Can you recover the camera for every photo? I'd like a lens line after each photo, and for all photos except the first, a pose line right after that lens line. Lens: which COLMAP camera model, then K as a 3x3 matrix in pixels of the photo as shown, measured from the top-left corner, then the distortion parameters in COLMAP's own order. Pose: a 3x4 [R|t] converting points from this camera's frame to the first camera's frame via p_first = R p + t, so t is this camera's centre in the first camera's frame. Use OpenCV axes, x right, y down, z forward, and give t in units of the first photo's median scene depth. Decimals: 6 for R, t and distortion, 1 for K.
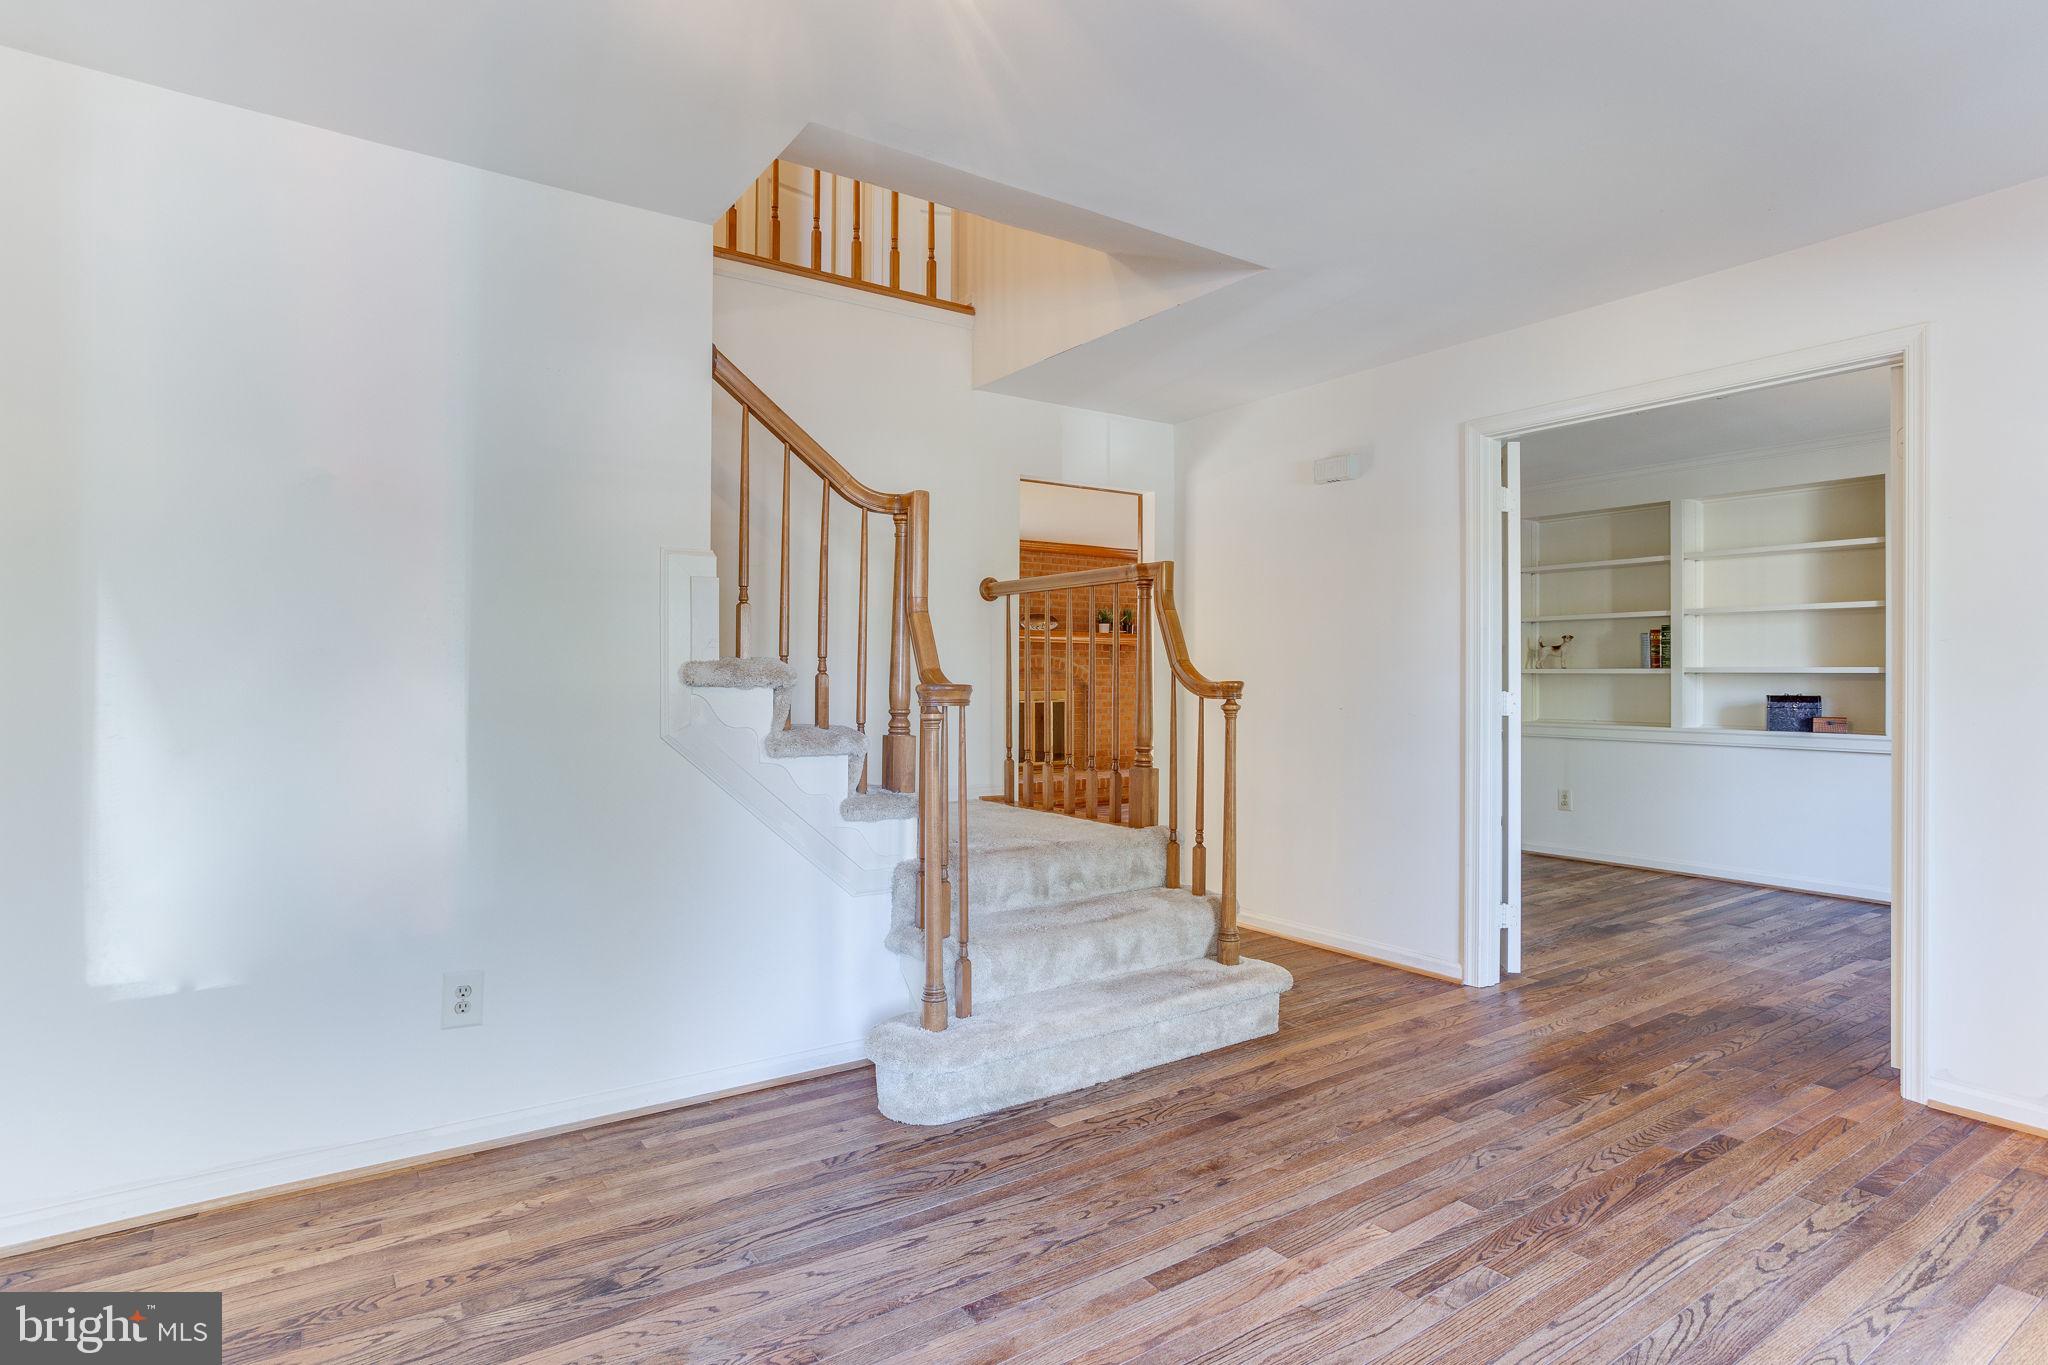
lens RADIAL K [[1018.5, 0, 1045.1], [0, 1018.5, 683.0], [0, 0, 1]] dist [-0.004002, 0.001213]
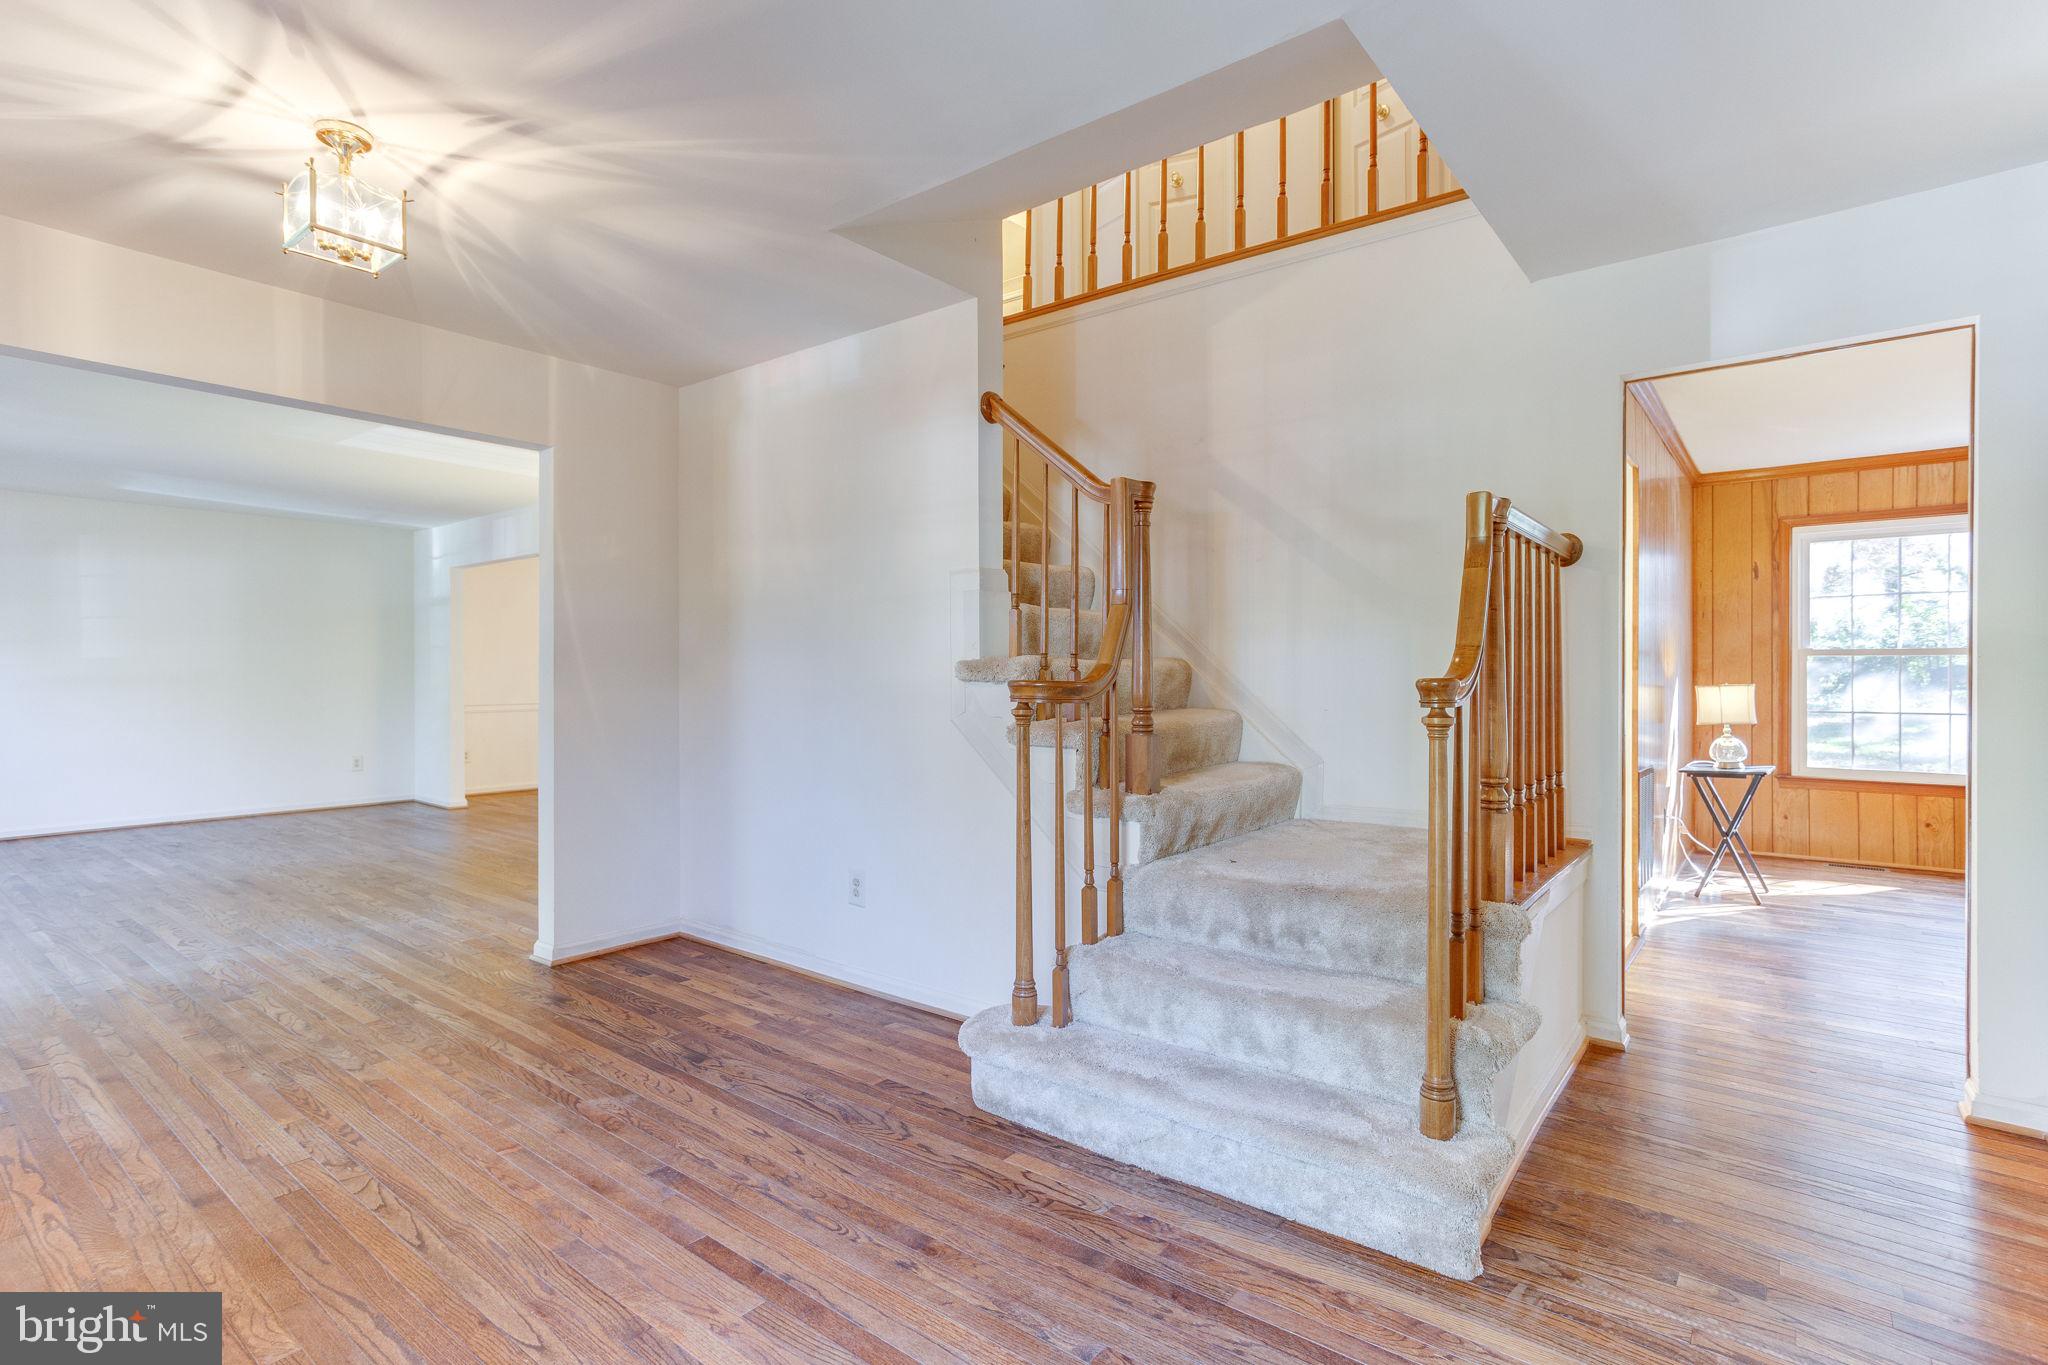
lens RADIAL K [[1018.5, 0, 1045.1], [0, 1018.5, 683.0], [0, 0, 1]] dist [-0.004002, 0.001213]
pose [[0.273164, -0.003023, -0.961963, 1.036459], [0.013098, 0.999914, 0.000577, -0.003100], [0.961878, -0.012757, 0.273180, 0.880828]]
